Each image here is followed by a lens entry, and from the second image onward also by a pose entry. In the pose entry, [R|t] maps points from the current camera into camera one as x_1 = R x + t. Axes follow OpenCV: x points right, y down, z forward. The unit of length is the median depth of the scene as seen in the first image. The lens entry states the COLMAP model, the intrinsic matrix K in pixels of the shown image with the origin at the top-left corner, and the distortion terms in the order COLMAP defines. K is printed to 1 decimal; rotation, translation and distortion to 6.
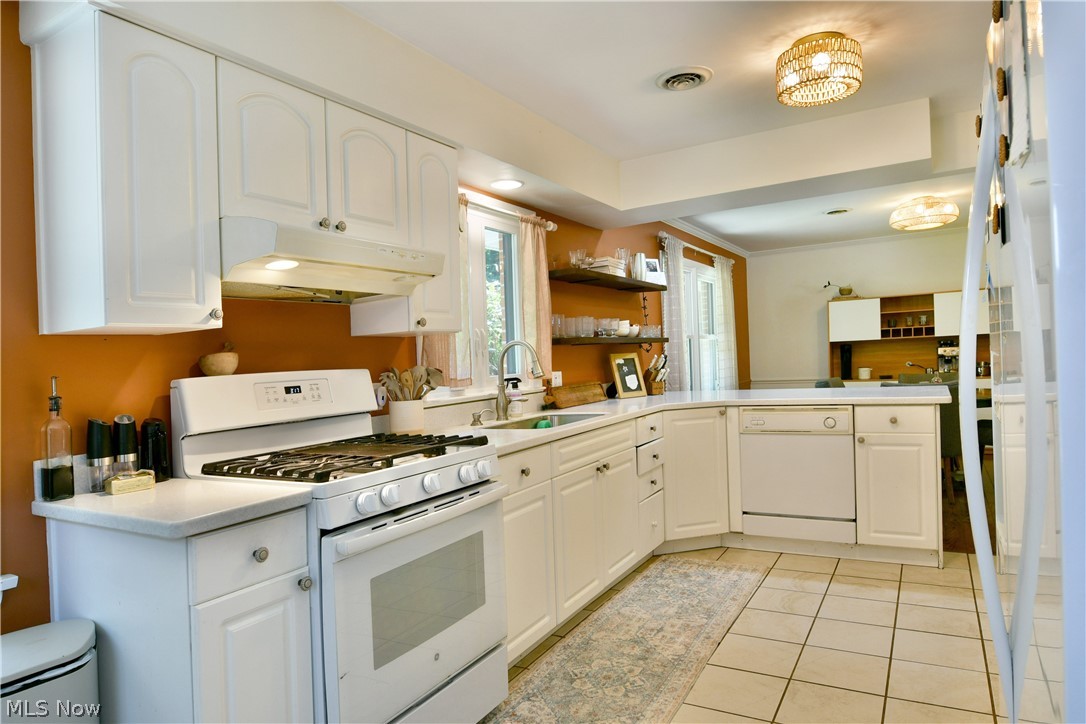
lens RADIAL K [[666.7, 0, 543.0], [0, 666.7, 362.0], [0, 0, 1]] dist [0.002843, 0.000441]
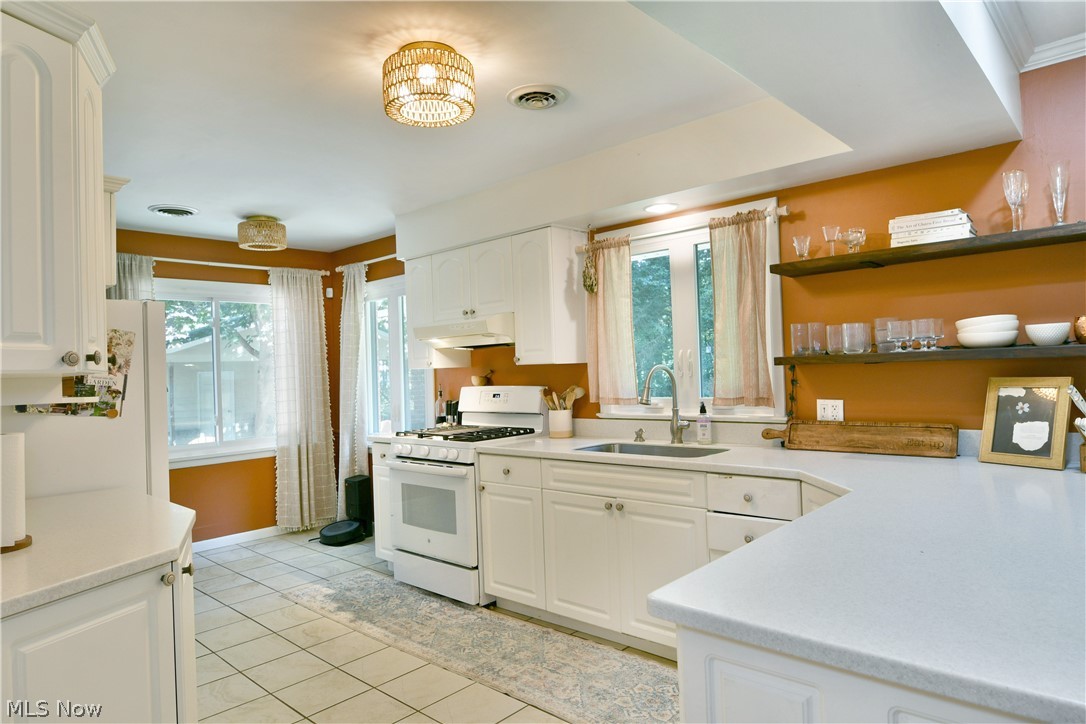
lens RADIAL K [[660.1, 0, 528.2], [0, 660.1, 350.4], [0, 0, 1]] dist [-0.020101, -0.000206]
pose [[-0.235623, 0.030138, -0.971377, 1.136622], [0.041172, 0.998931, 0.021006, -0.098000], [0.970972, -0.035044, -0.236612, 1.232370]]
